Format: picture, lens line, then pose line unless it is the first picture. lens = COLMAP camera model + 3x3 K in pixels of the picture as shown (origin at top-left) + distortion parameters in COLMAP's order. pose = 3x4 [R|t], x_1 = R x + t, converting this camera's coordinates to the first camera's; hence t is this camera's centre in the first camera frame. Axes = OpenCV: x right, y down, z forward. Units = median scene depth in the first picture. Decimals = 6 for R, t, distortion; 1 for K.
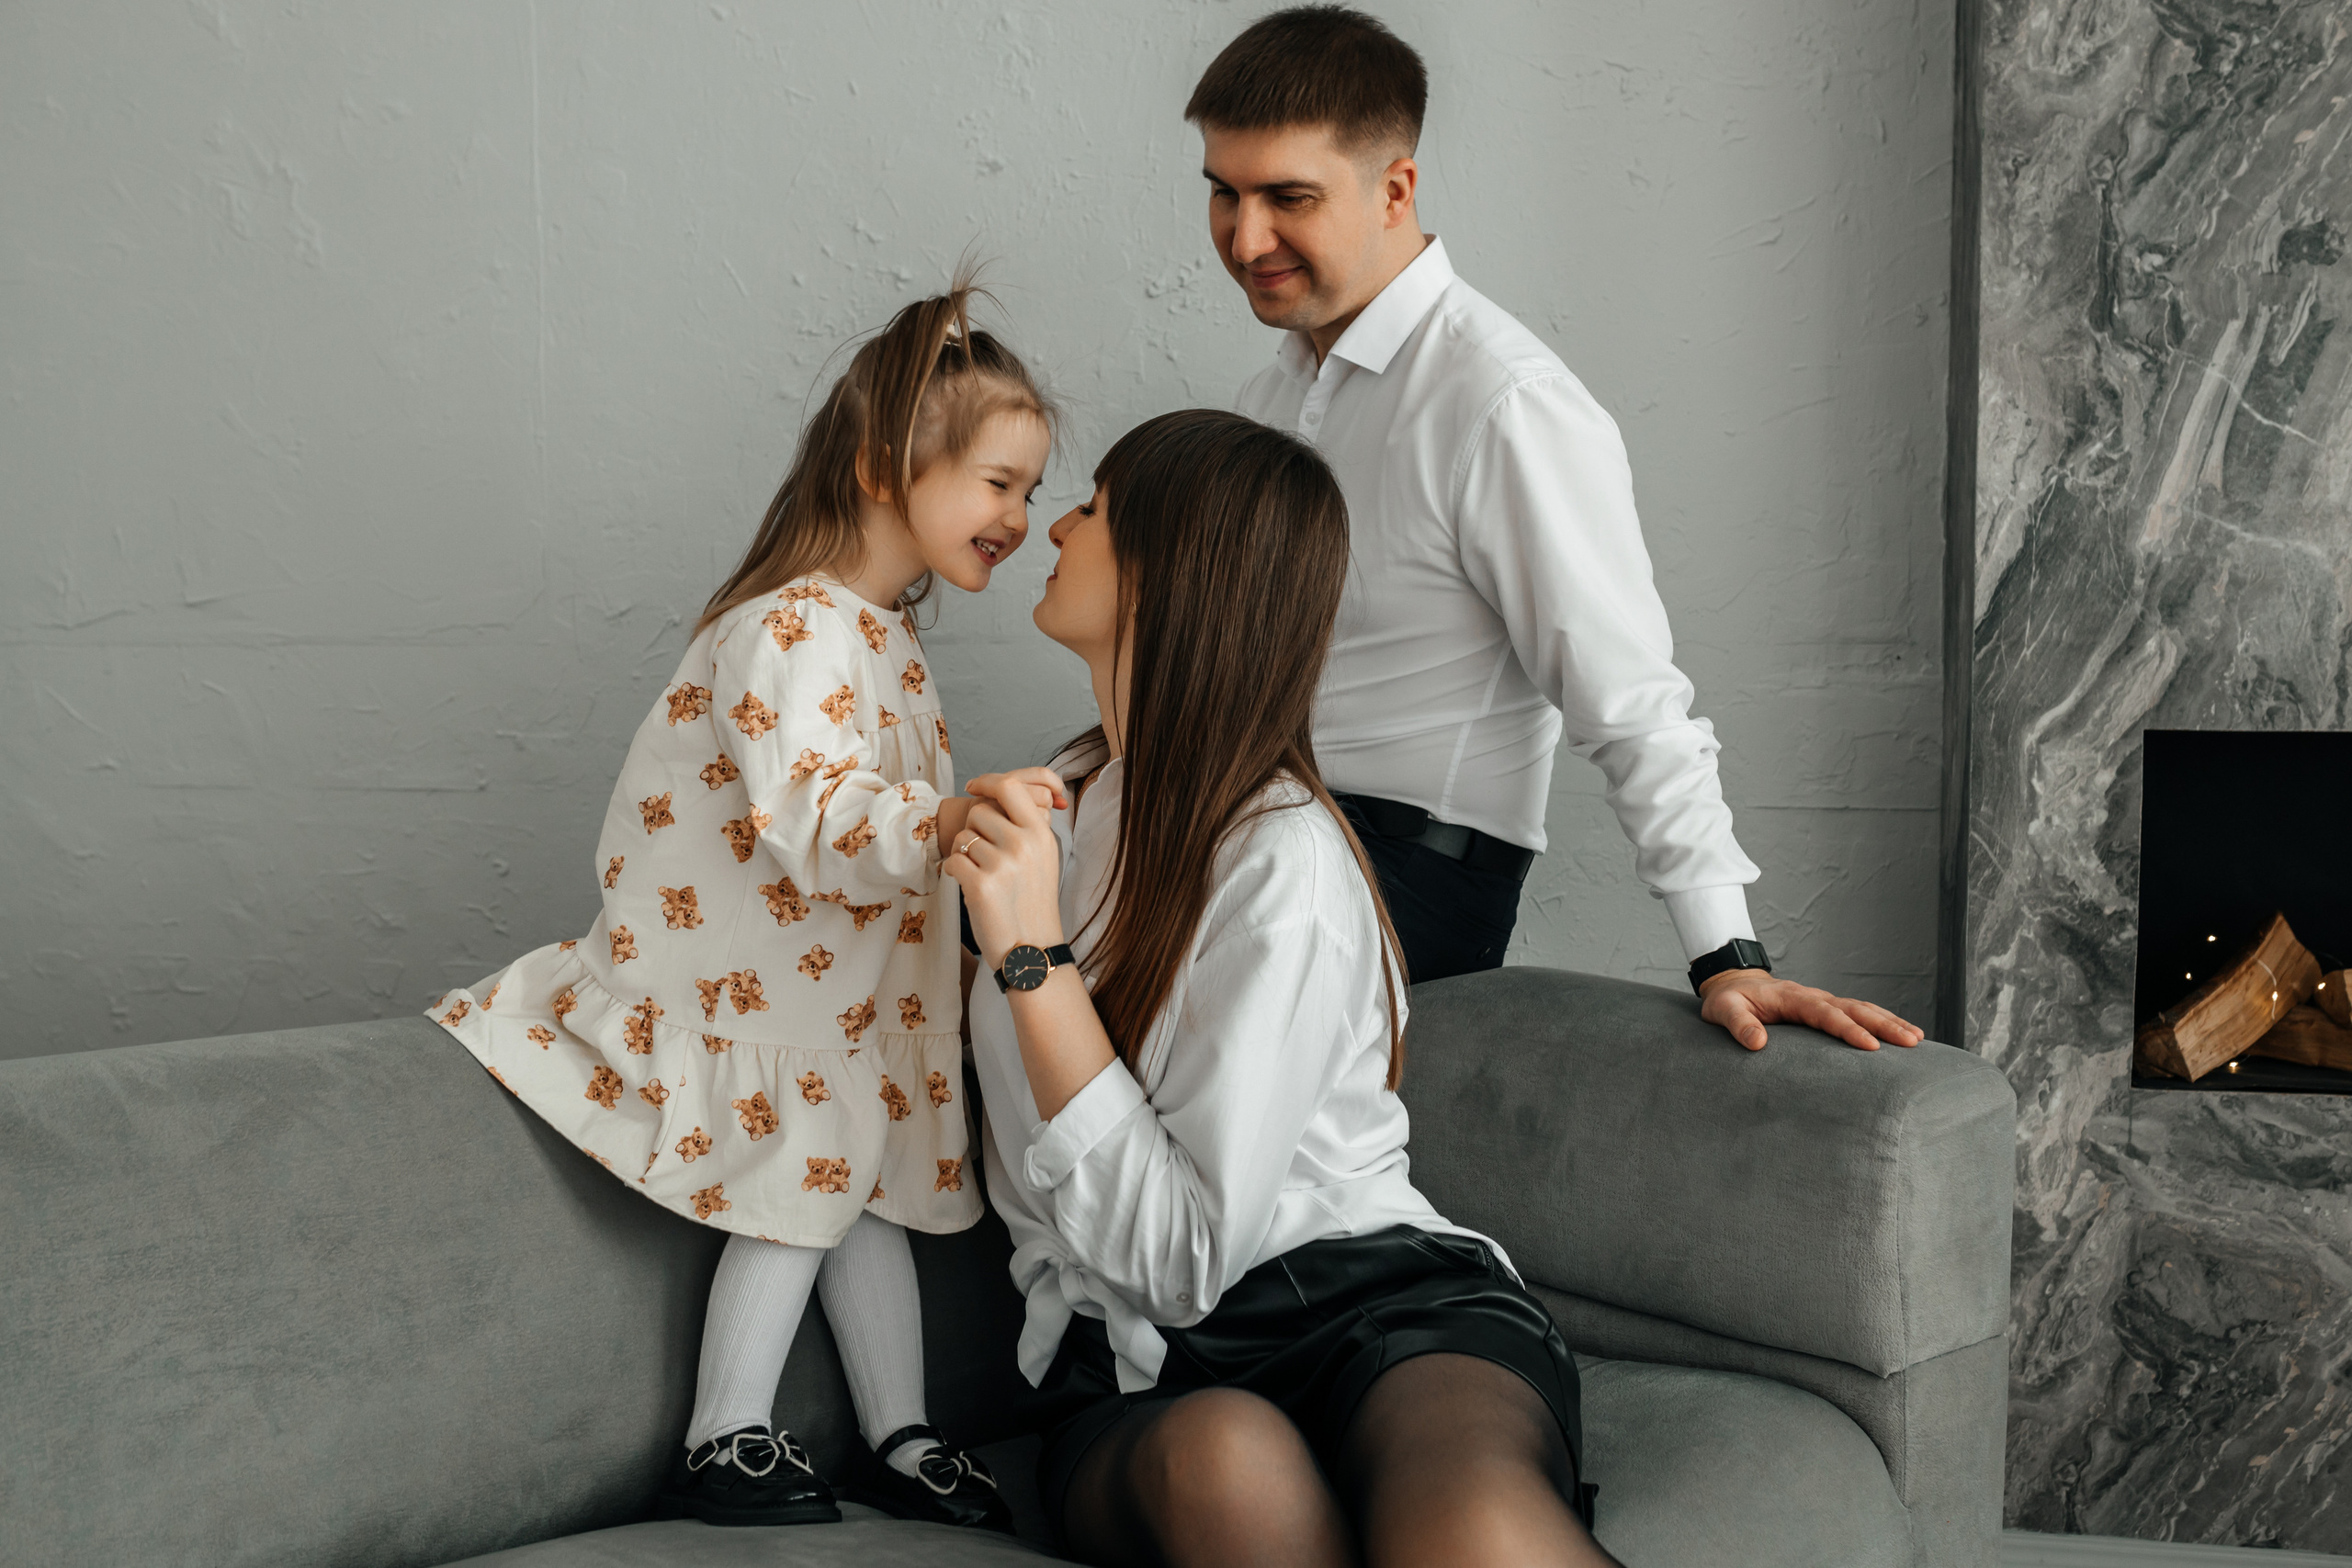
lens RADIAL K [[2260.2, 0, 1225.4], [0, 2260.2, 803.3], [0, 0, 1]] dist [-0.053699, 0.033991]
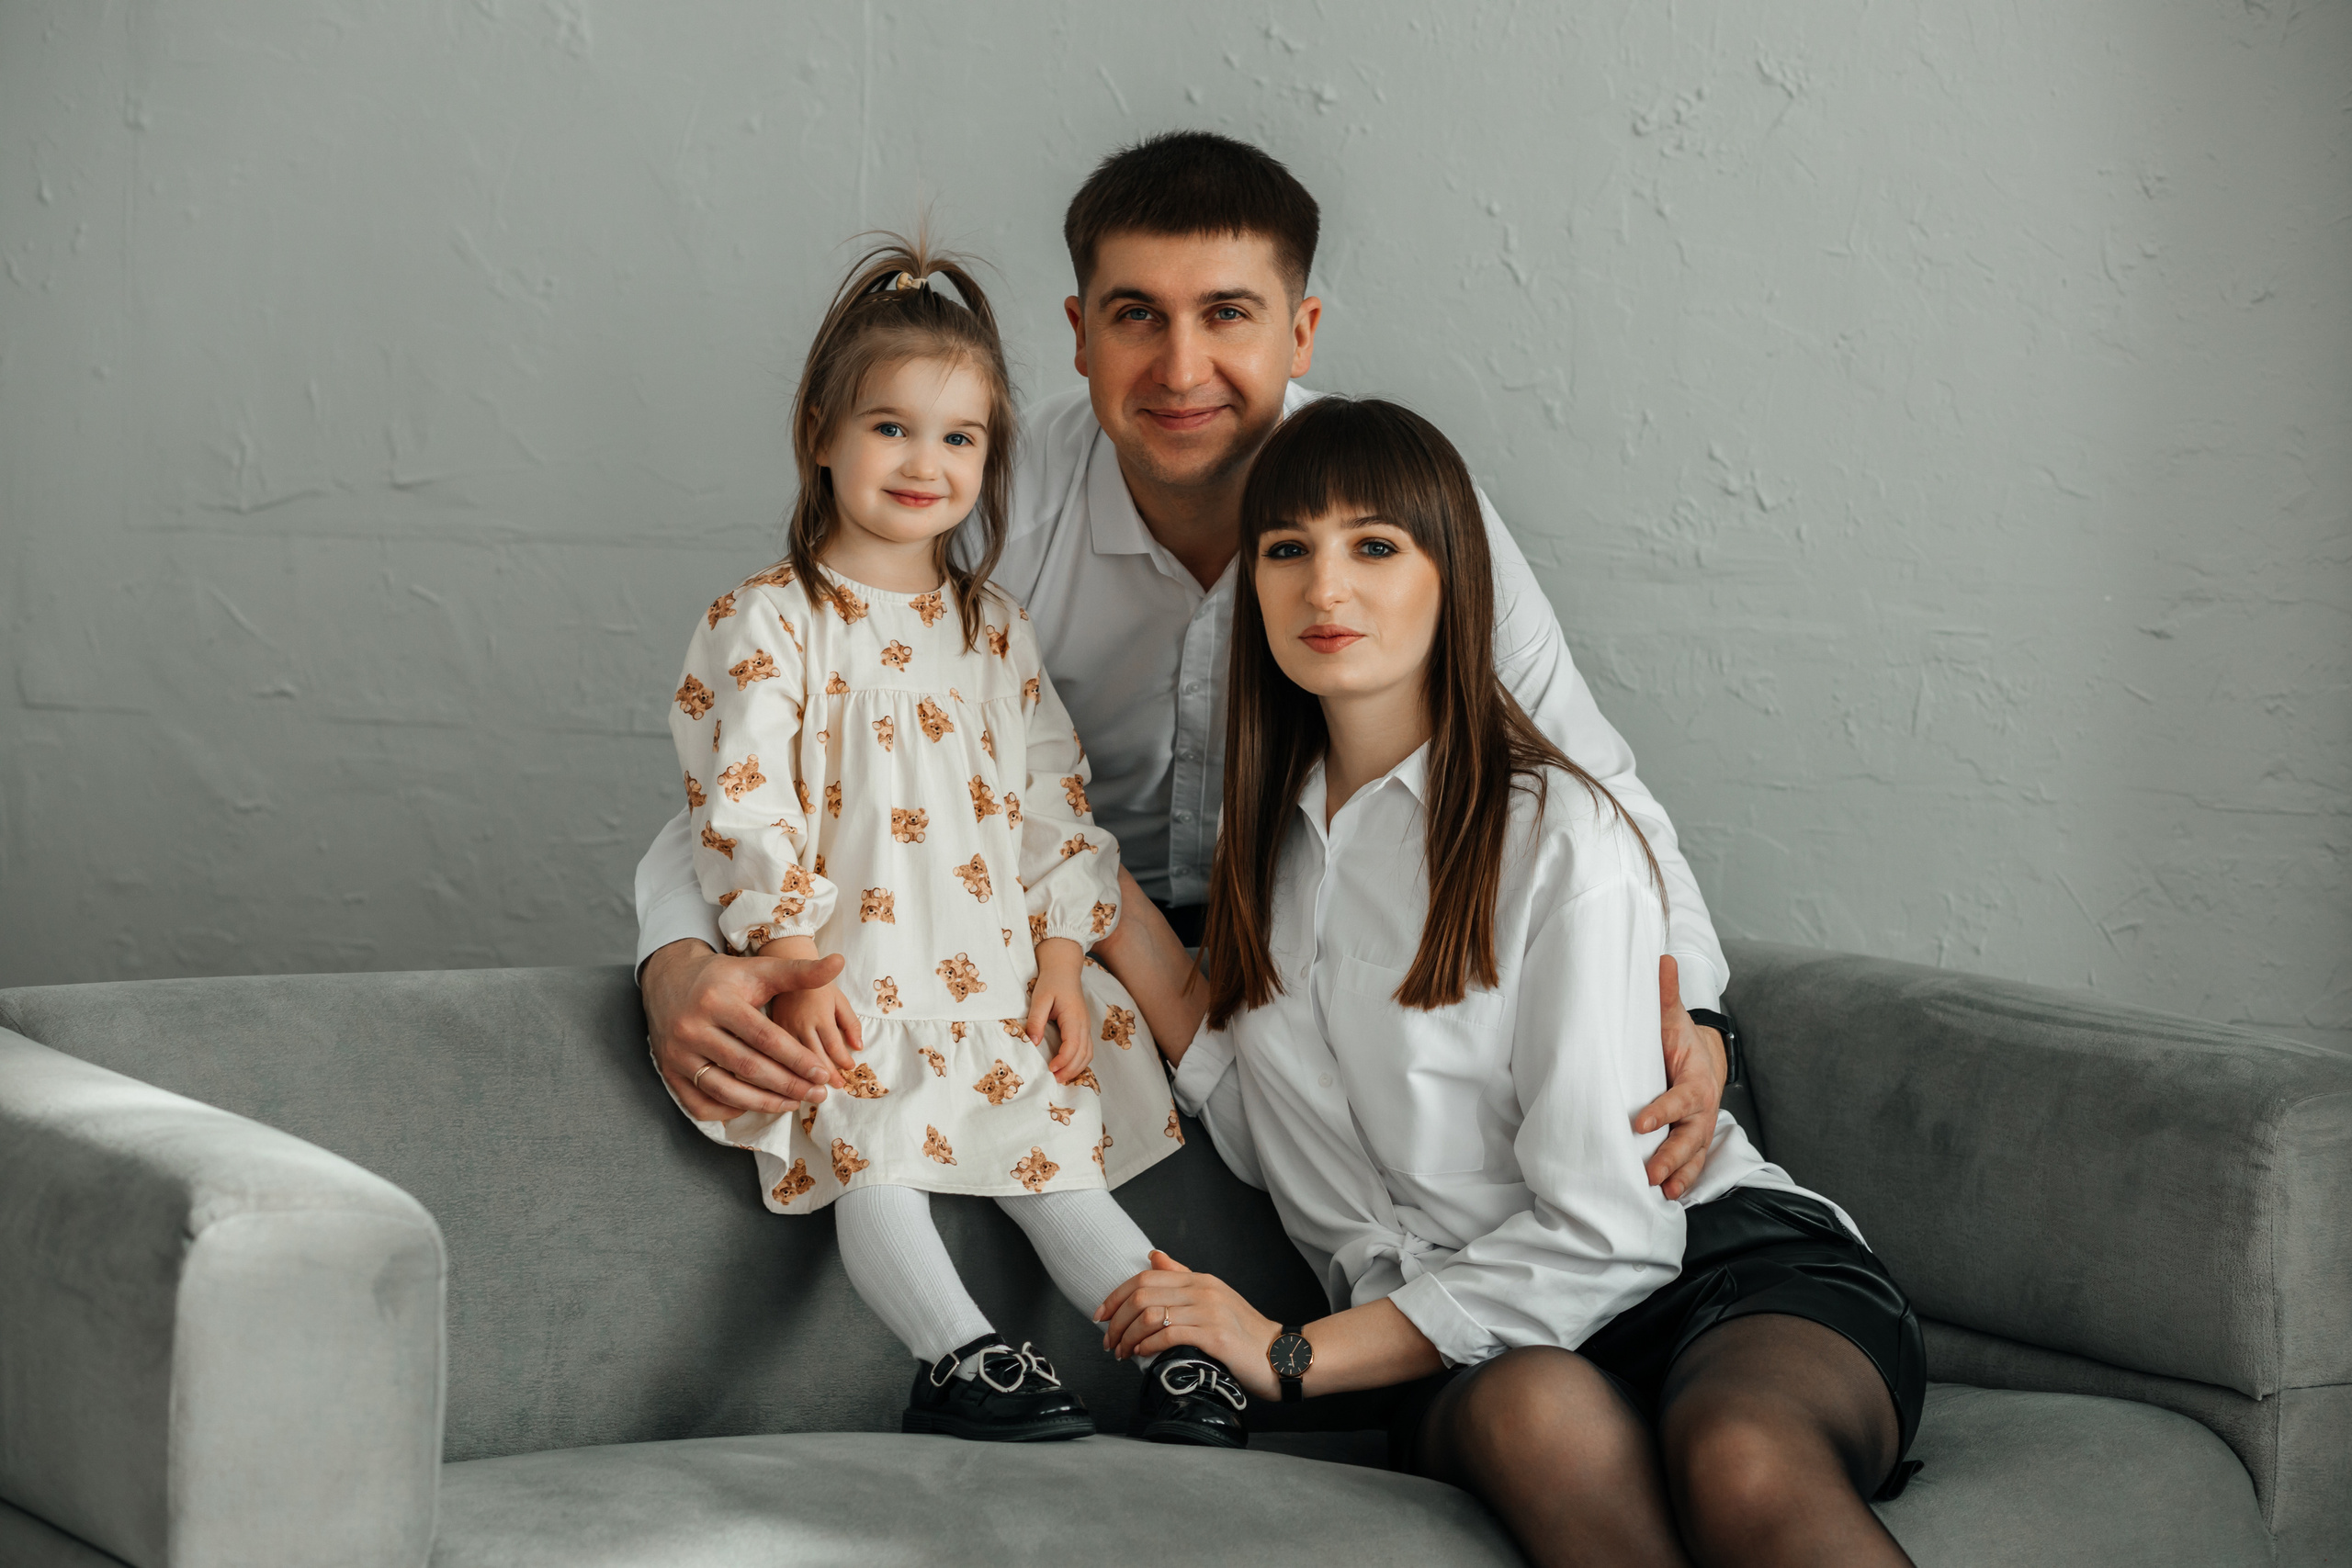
lens RADIAL K [[5764.7, 0, 1176.0], [0, 5764.7, 784.0], [0, 0, 1]] dist [-0.337161, -0.662003]
pose [[0.981422, 0.035729, -0.188503, 0.228205], [-0.037820, 0.999256, -0.007509, 0.024037], [0.188095, 0.014499, 0.982044, -1.156150]]
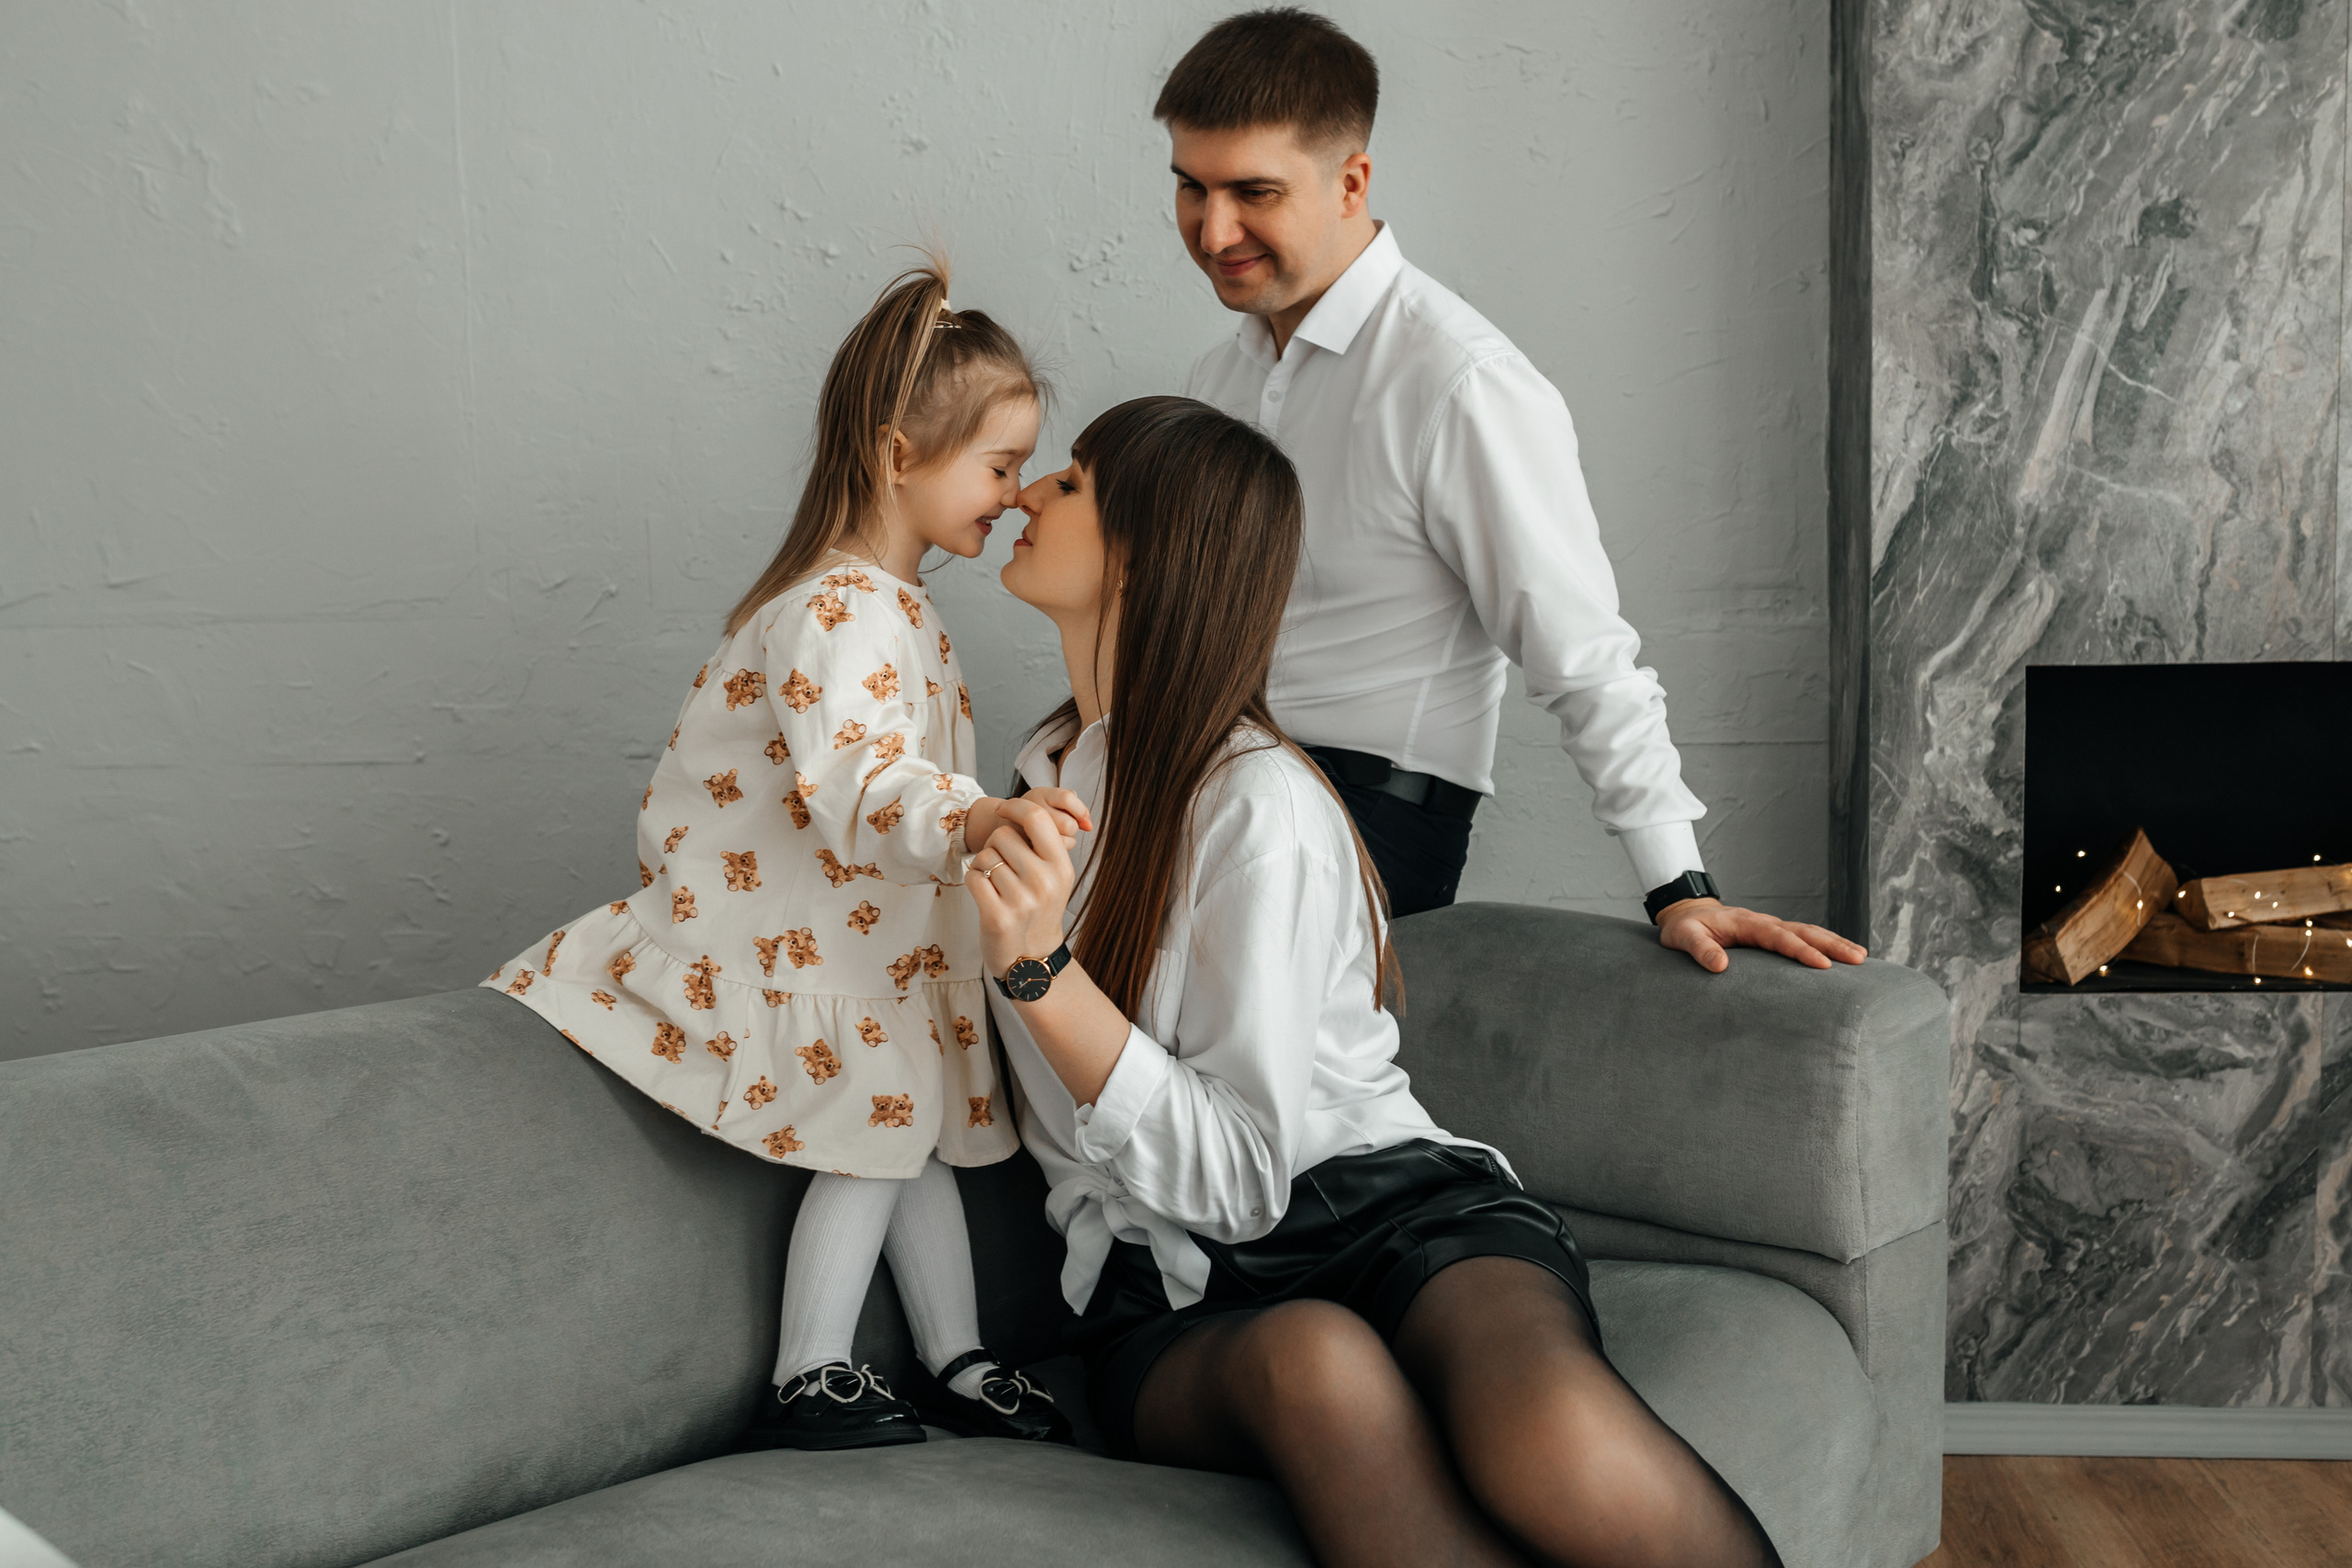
lens RADIAL K [[2269.6, 0, 1176.0], [0, 2269.6, 784.0], [0, 0, 1]] dist [-0.050141, 0.014221]
pose [[0.996084, -0.030097, 0.083134, -0.096613], [0.028301, 0.999342, 0.022693, -0.012001], [-0.083762, -0.020251, 0.996280, -0.060890]]
